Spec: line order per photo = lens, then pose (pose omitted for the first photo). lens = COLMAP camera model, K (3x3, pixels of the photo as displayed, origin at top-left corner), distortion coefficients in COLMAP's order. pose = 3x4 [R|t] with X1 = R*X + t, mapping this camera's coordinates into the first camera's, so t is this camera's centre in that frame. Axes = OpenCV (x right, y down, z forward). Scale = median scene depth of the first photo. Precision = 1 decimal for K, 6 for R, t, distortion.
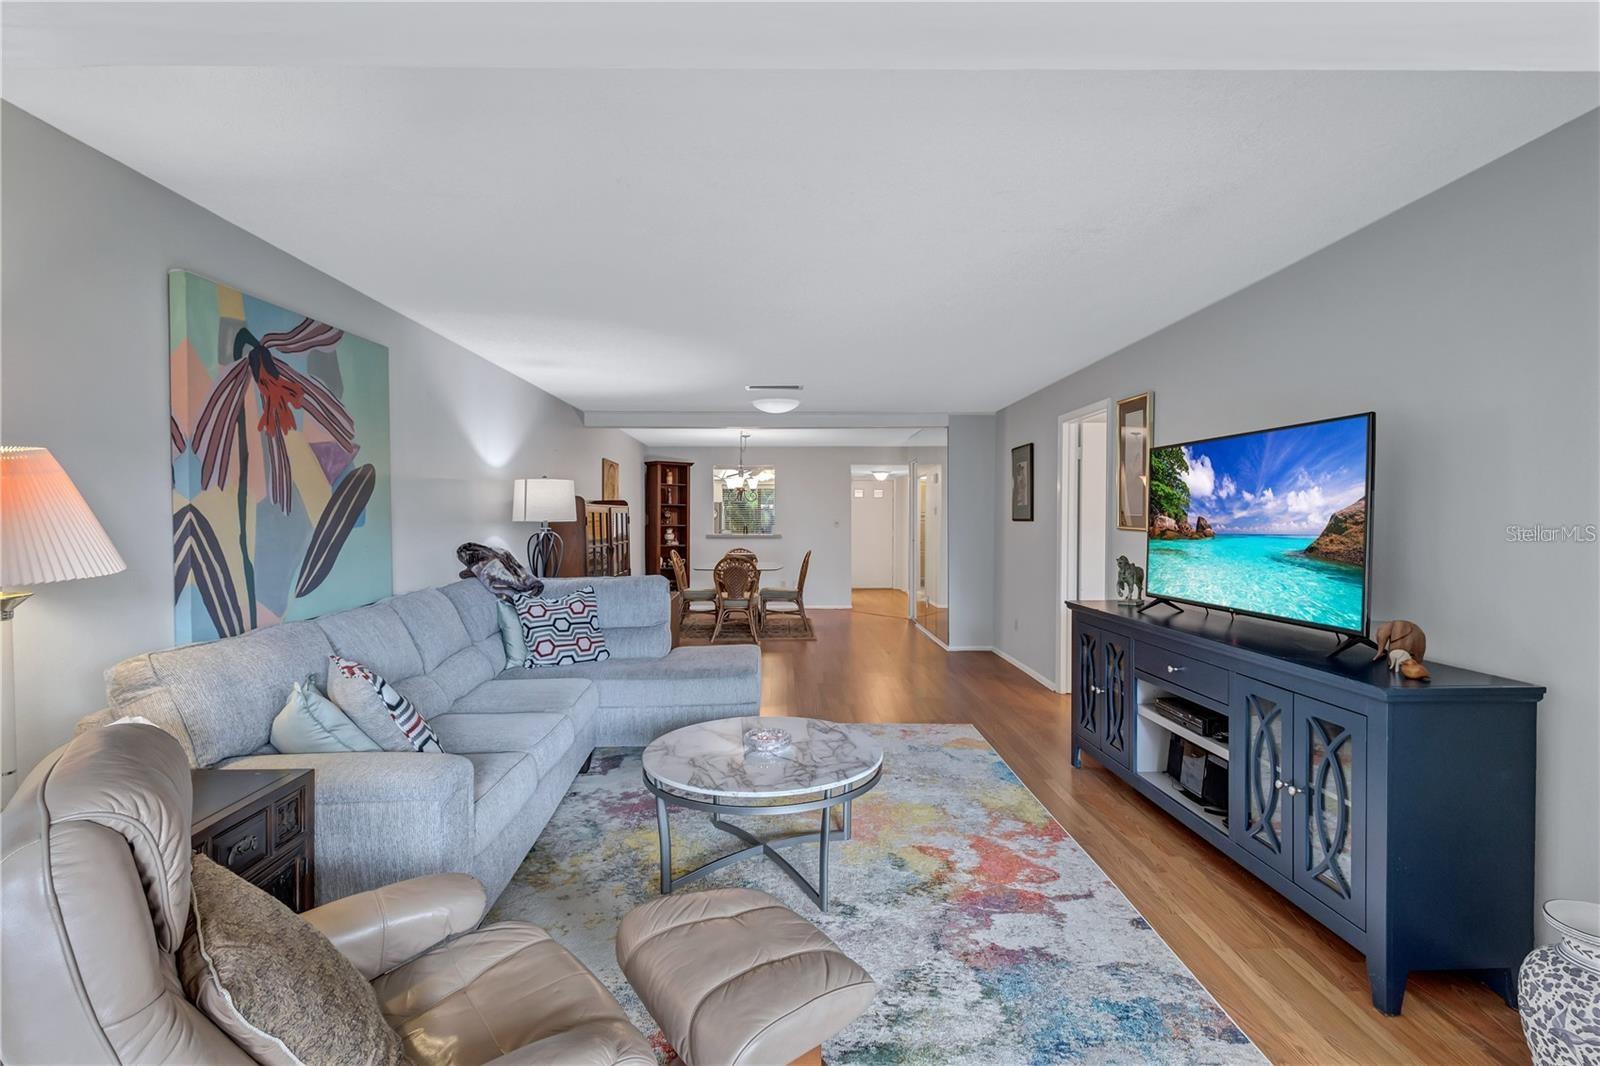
lens RADIAL K [[740.6, 0, 792.4], [0, 740.6, 528.8], [0, 0, 1]] dist [0.005092, -0.000112]
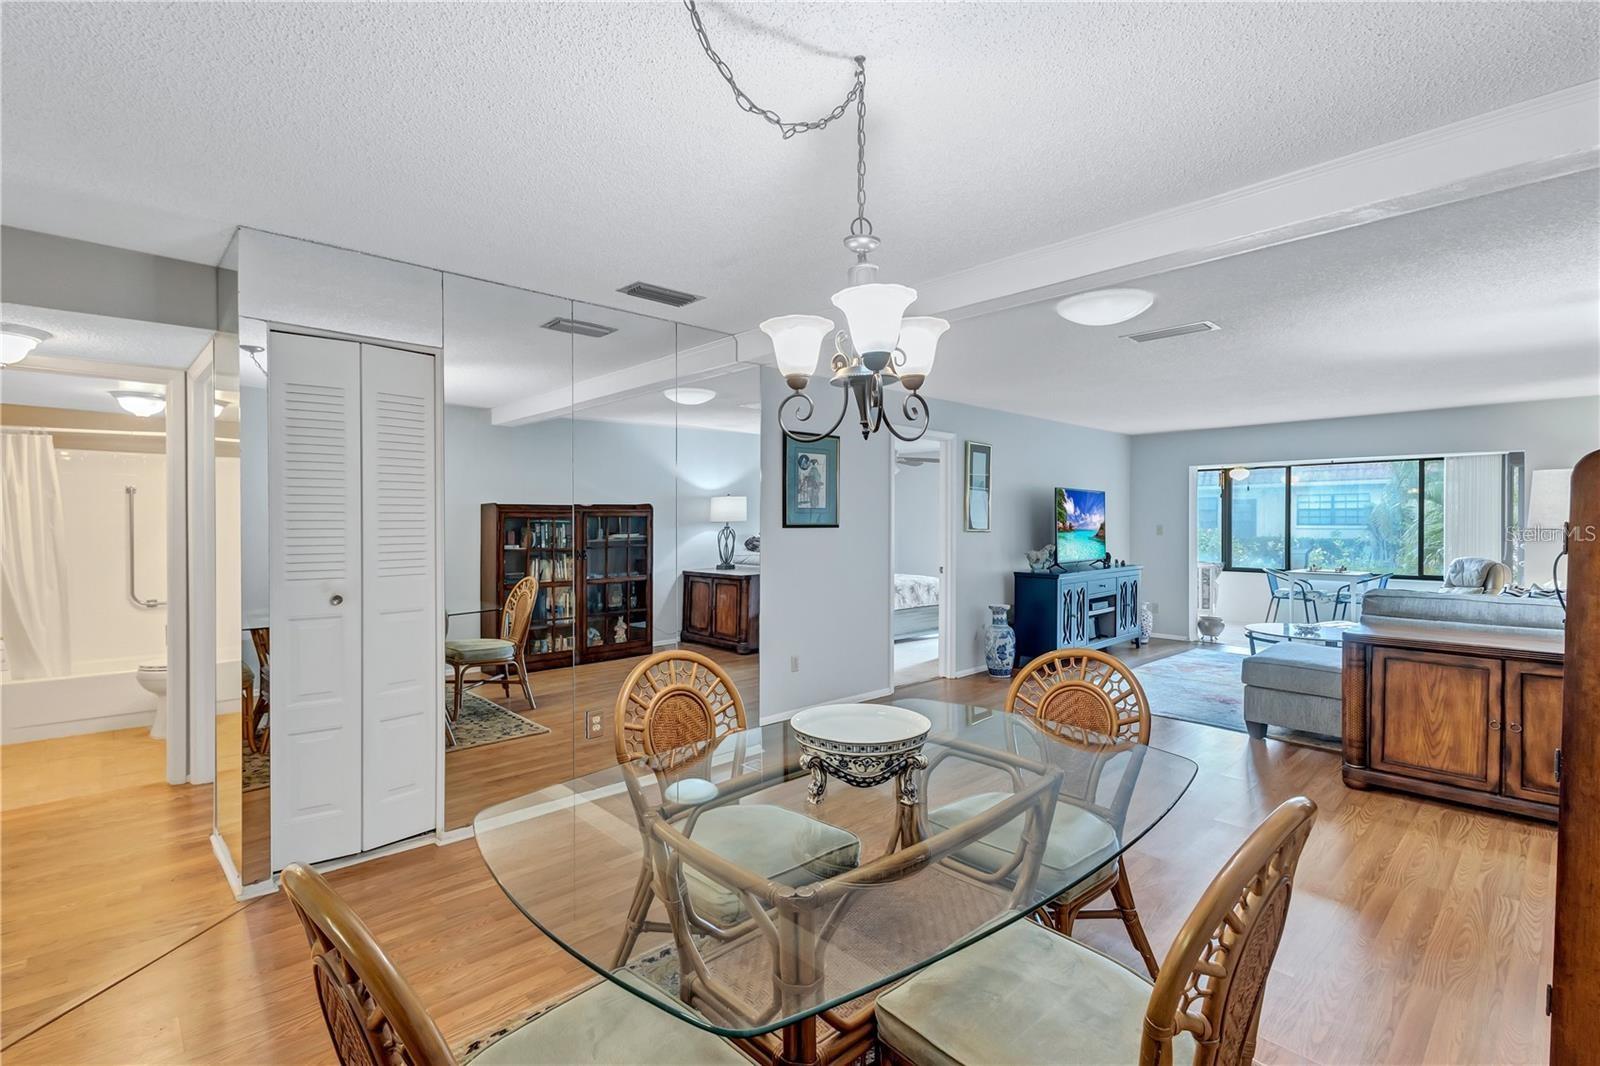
lens RADIAL K [[740.6, 0, 797.0], [0, 740.6, 531.5], [0, 0, 1]] dist [0.005092, -0.000112]
pose [[-0.686187, -0.008197, 0.727379, -0.624481], [0.008932, 0.999766, 0.019692, -0.045865], [-0.727370, 0.020009, -0.685953, 3.508720]]
